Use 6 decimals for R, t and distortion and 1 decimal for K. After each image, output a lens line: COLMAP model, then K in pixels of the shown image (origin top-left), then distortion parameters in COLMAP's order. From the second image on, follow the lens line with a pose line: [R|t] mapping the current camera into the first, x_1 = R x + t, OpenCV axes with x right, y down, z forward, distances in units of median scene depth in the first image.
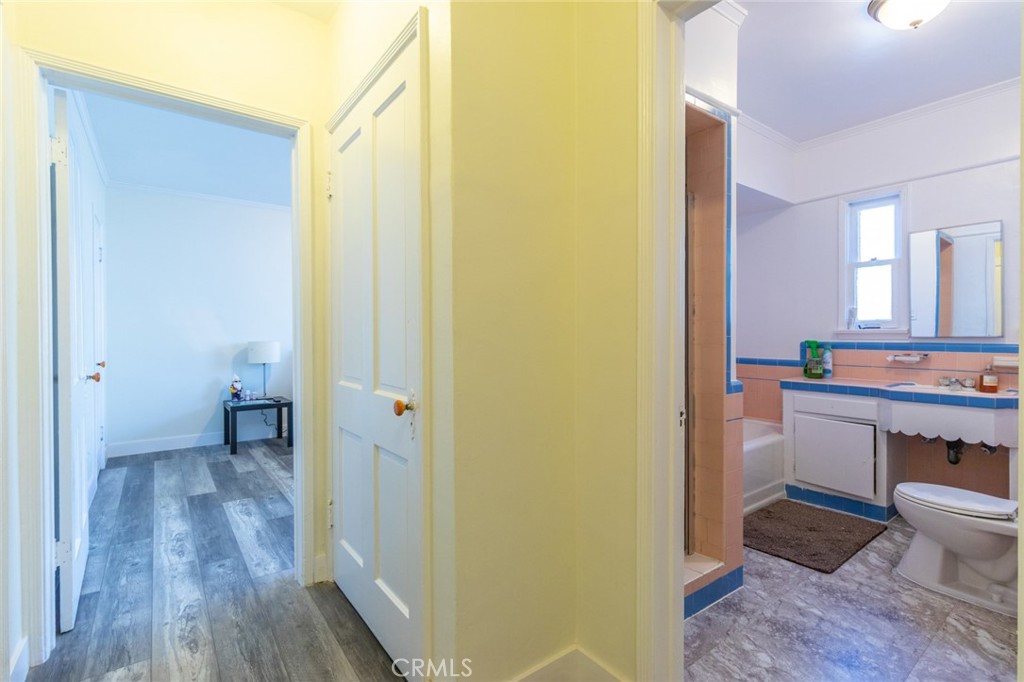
lens RADIAL K [[473.8, 0, 508.9], [0, 473.8, 338.4], [0, 0, 1]] dist [0.001343, -0.001106]
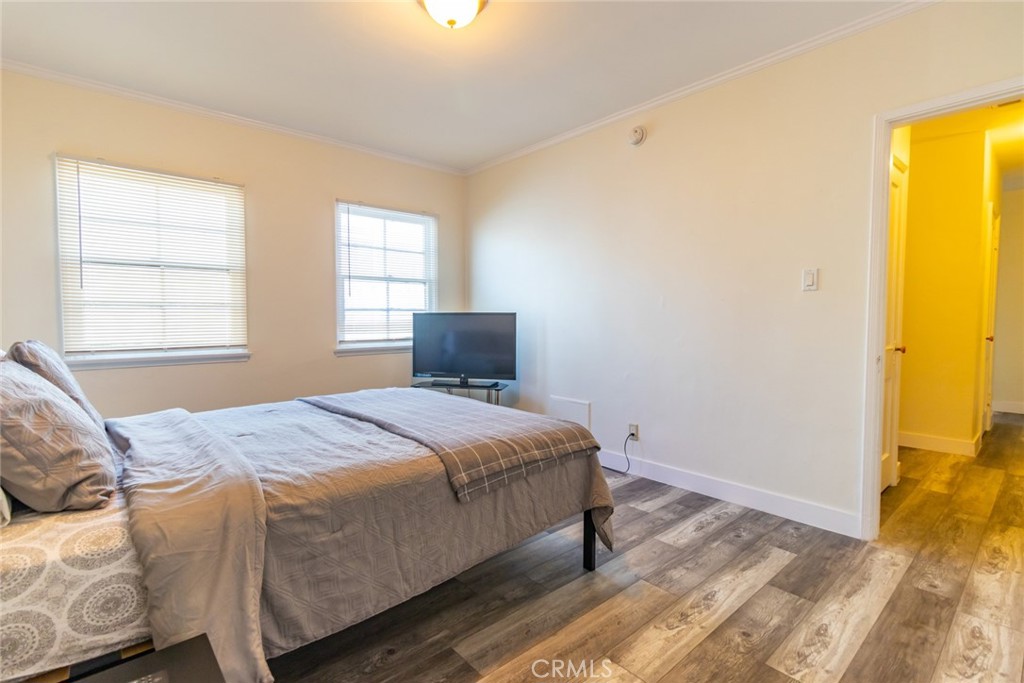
lens RADIAL K [[473.8, 0, 510.3], [0, 473.8, 349.6], [0, 0, 1]] dist [0.001343, -0.001106]
pose [[-0.070873, -0.074485, 0.994700, -0.658009], [0.008589, 0.997126, 0.075279, -0.007773], [-0.997448, 0.013878, -0.070029, 0.871135]]
